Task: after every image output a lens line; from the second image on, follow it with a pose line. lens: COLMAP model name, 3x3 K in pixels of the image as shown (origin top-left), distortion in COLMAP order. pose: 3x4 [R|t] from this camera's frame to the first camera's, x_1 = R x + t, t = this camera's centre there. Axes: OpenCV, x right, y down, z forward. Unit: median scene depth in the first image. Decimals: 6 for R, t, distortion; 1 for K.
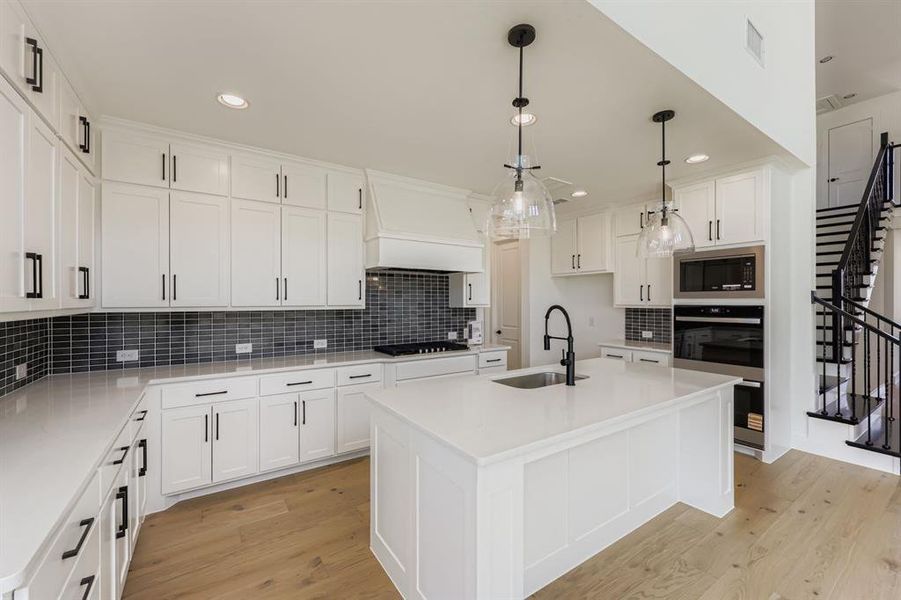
lens RADIAL K [[363.4, 0, 447.8], [0, 363.4, 299.9], [0, 0, 1]] dist [0.001500, 0.000126]
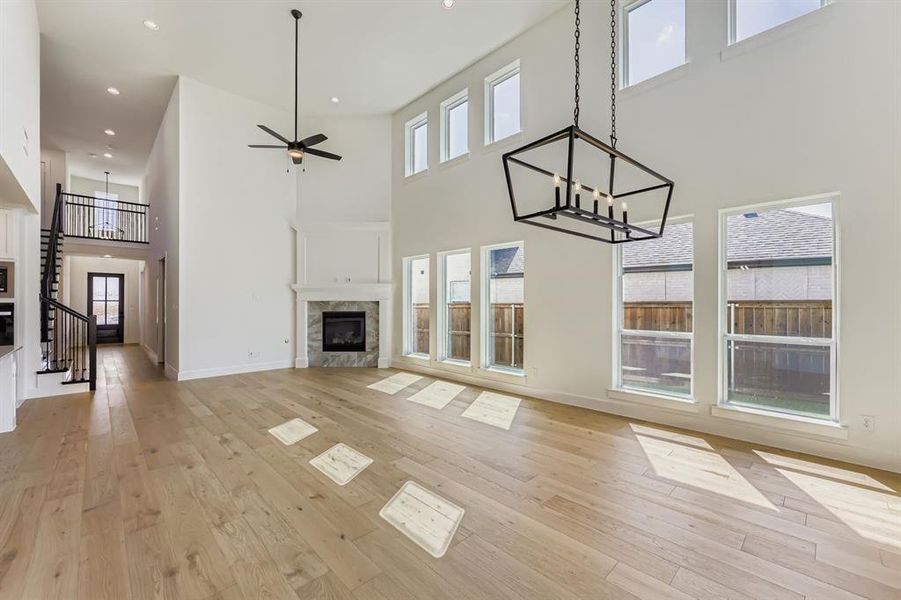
lens RADIAL K [[363.4, 0, 450.0], [0, 363.4, 301.8], [0, 0, 1]] dist [0.001500, 0.000126]
pose [[-0.178967, 0.002231, 0.983852, -0.824581], [-0.001225, 0.999996, -0.002491, 0.011901], [-0.983854, -0.001651, -0.178964, -0.436656]]
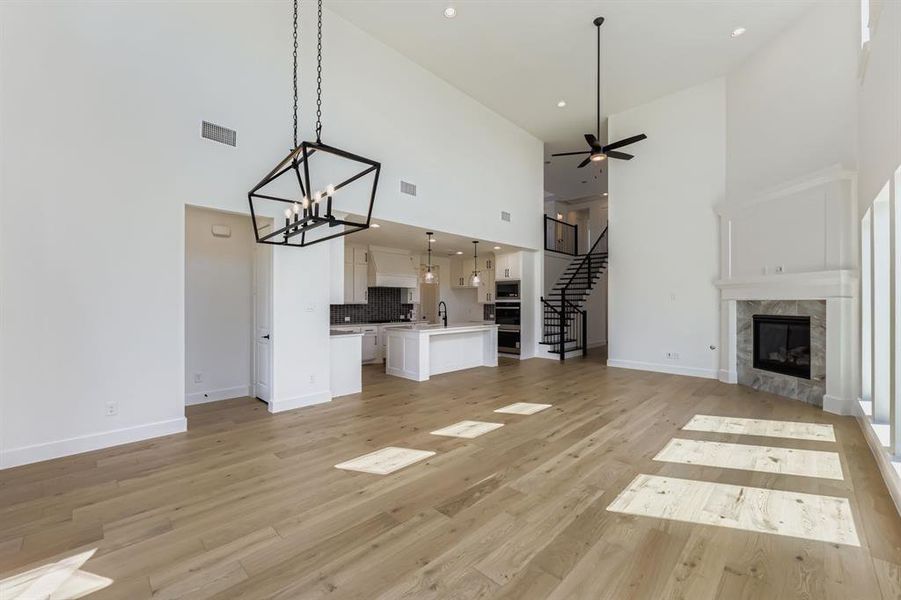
lens RADIAL K [[363.4, 0, 450.9], [0, 363.4, 300.4], [0, 0, 1]] dist [0.001500, 0.000126]
pose [[0.977003, 0.000931, 0.213223, -0.200459], [-0.000341, 0.999996, -0.002803, 0.008516], [-0.213224, 0.002666, 0.977000, -1.409090]]
